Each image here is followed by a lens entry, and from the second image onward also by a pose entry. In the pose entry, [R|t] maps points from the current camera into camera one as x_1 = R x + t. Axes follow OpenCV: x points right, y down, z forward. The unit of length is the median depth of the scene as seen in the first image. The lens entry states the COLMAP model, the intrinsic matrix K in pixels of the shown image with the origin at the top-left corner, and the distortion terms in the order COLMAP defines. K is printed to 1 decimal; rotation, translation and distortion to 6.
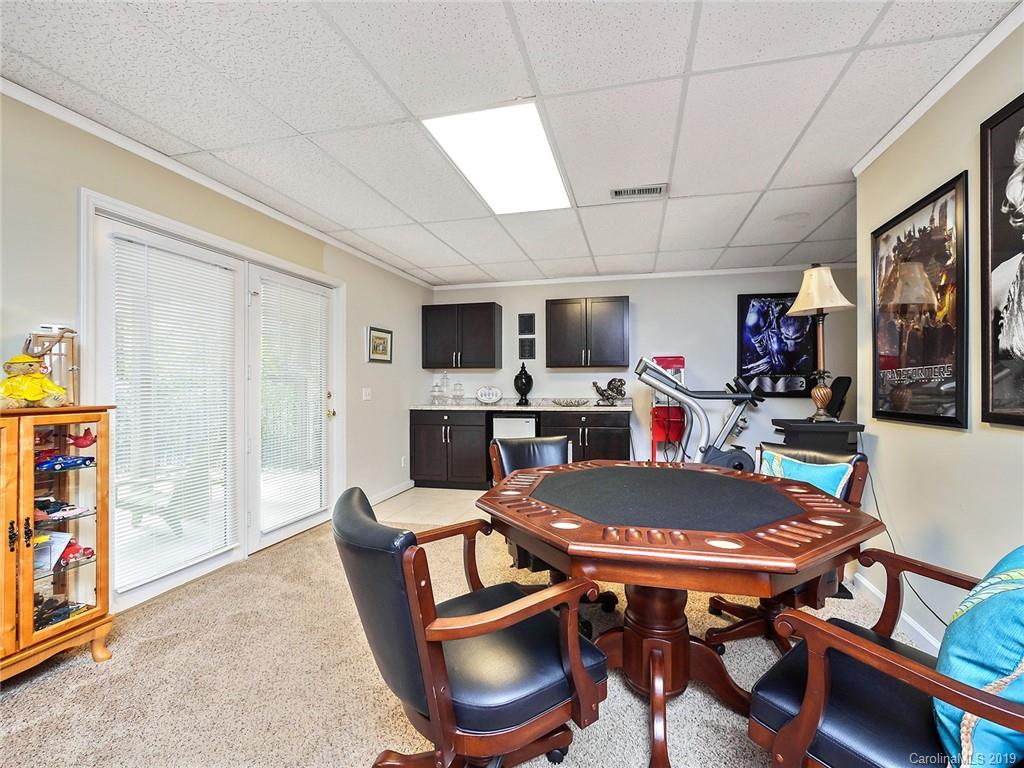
lens RADIAL K [[438.8, 0, 512.0], [0, 438.8, 384.0], [0, 0, 1]] dist [-0.000684, 0.000618]
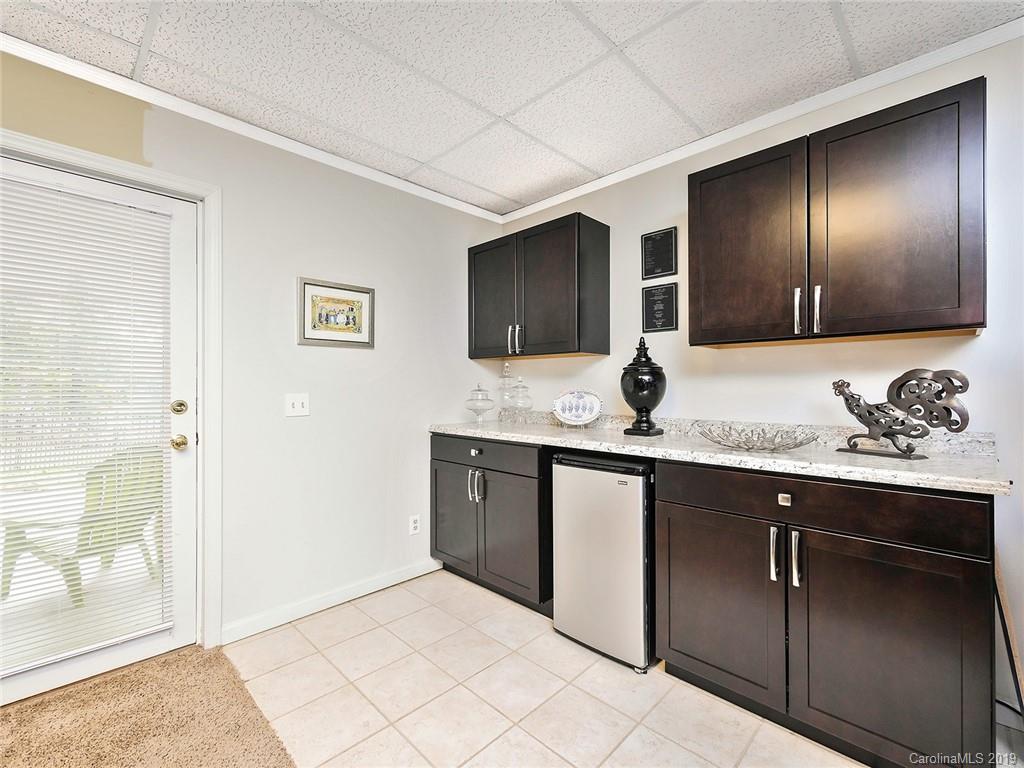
lens RADIAL K [[438.8, 0, 512.0], [0, 438.8, 384.0], [0, 0, 1]] dist [-0.000684, 0.000618]
pose [[0.862463, 0.000481, -0.506120, 0.141756], [-0.002718, 0.999990, -0.003682, -0.000701], [0.506113, 0.004551, 0.862455, 0.581583]]
